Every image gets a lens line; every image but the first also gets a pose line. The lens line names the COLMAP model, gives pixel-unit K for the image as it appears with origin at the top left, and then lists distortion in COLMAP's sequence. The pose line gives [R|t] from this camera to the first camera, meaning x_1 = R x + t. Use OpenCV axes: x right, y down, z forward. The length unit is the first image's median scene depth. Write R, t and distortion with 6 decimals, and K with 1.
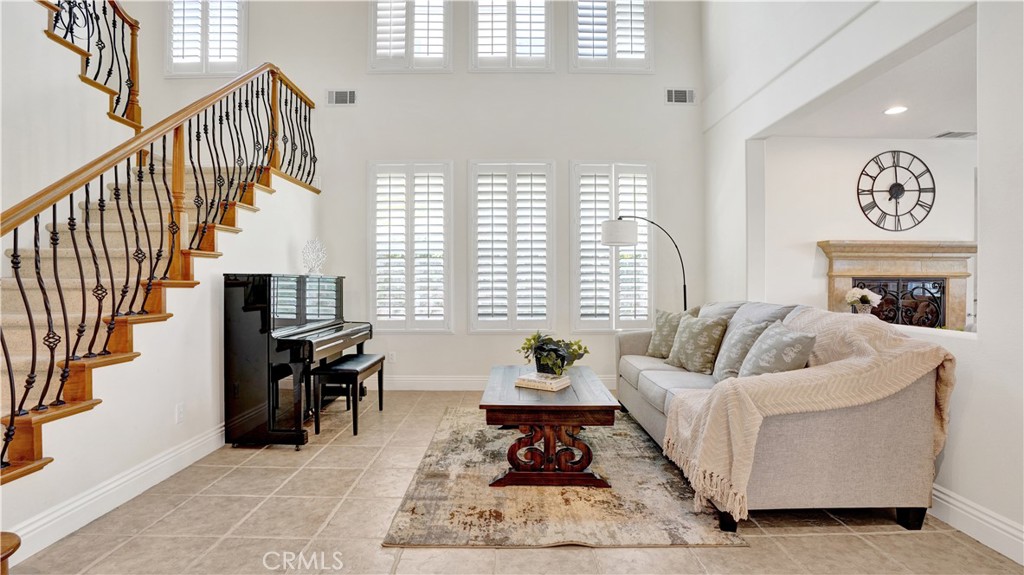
lens RADIAL K [[484.0, 0, 510.7], [0, 484.0, 285.5], [0, 0, 1]] dist [-0.070971, 0.031430]
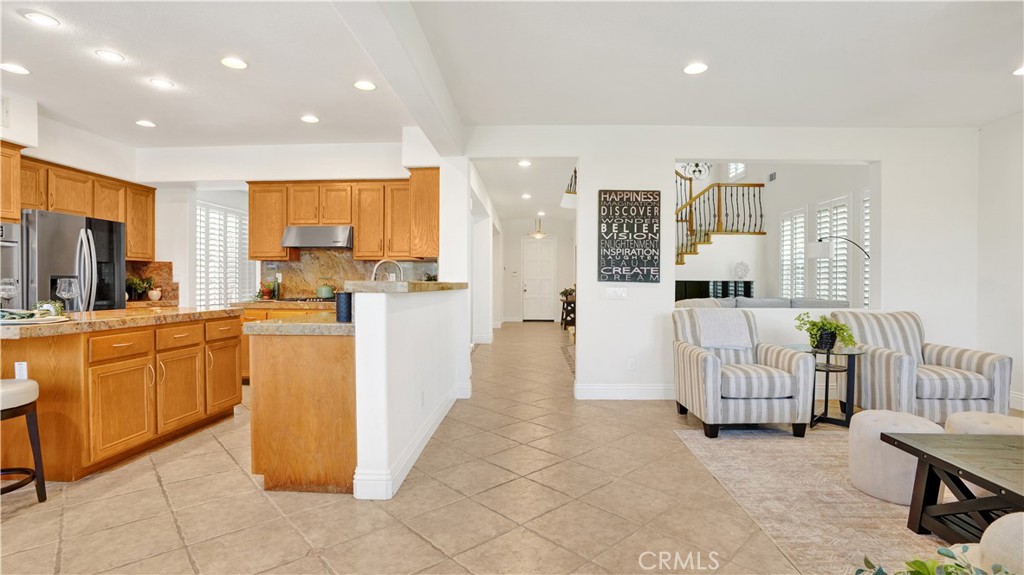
lens RADIAL K [[479.6, 0, 515.0], [0, 479.6, 287.8], [0, 0, 1]] dist [-0.073131, 0.029294]
pose [[-0.040152, 0.010460, -0.999139, 1.397705], [-0.012789, 0.999858, 0.010981, -0.001189], [0.999112, 0.013218, -0.040012, 0.140260]]
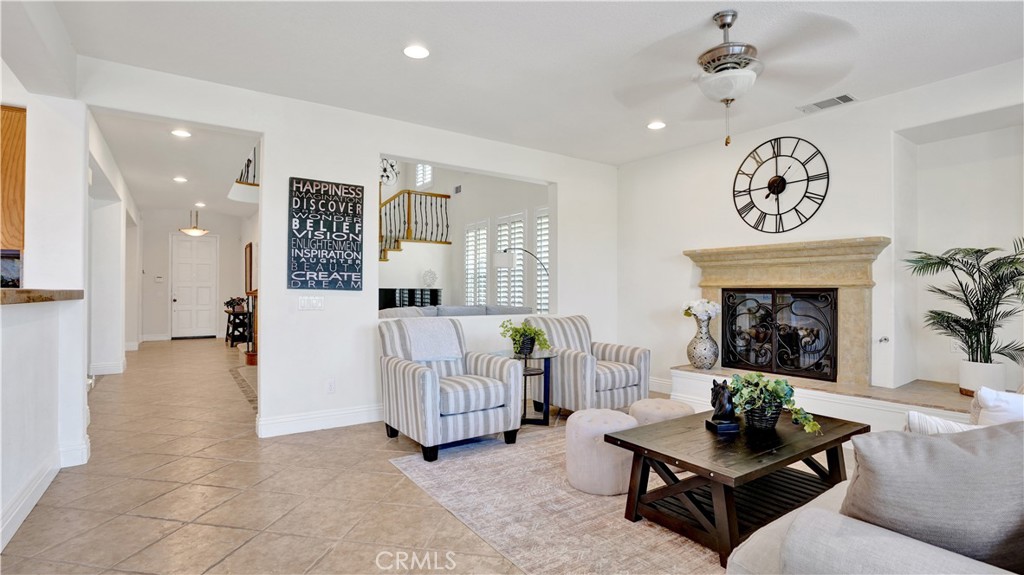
lens RADIAL K [[486.6, 0, 513.2], [0, 486.6, 289.3], [0, 0, 1]] dist [-0.077054, 0.032736]
pose [[0.572199, -0.002411, -0.820111, 1.287791], [-0.010467, 0.999893, -0.010242, -0.000785], [0.820048, 0.014445, 0.572112, 0.123299]]
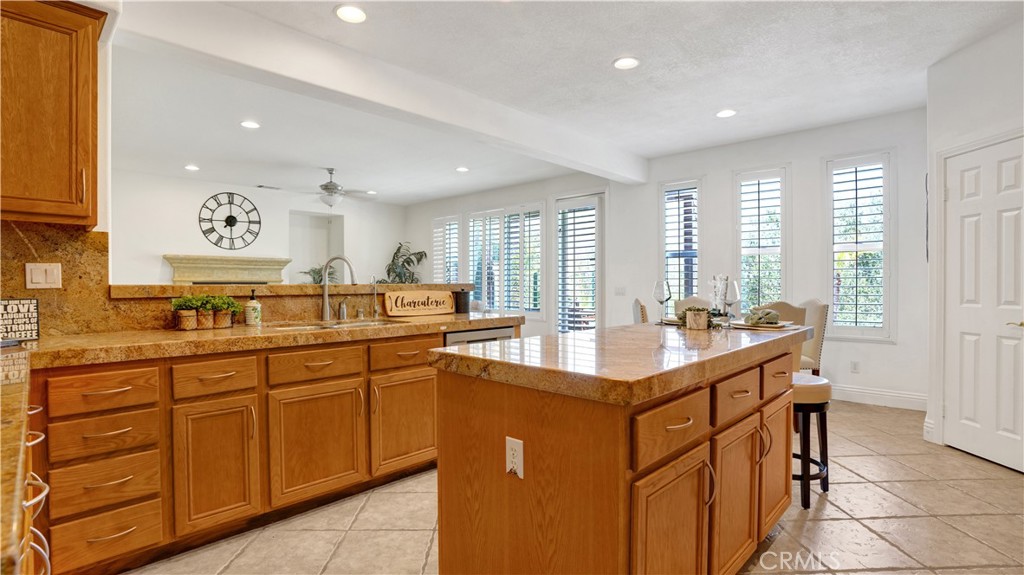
lens RADIAL K [[480.5, 0, 508.0], [0, 480.5, 293.3], [0, 0, 1]] dist [-0.074570, 0.030164]
pose [[0.712343, -0.013599, 0.701700, 0.432131], [0.007047, 0.999900, 0.012224, 0.005498], [-0.701796, -0.003763, 0.712368, -0.623255]]
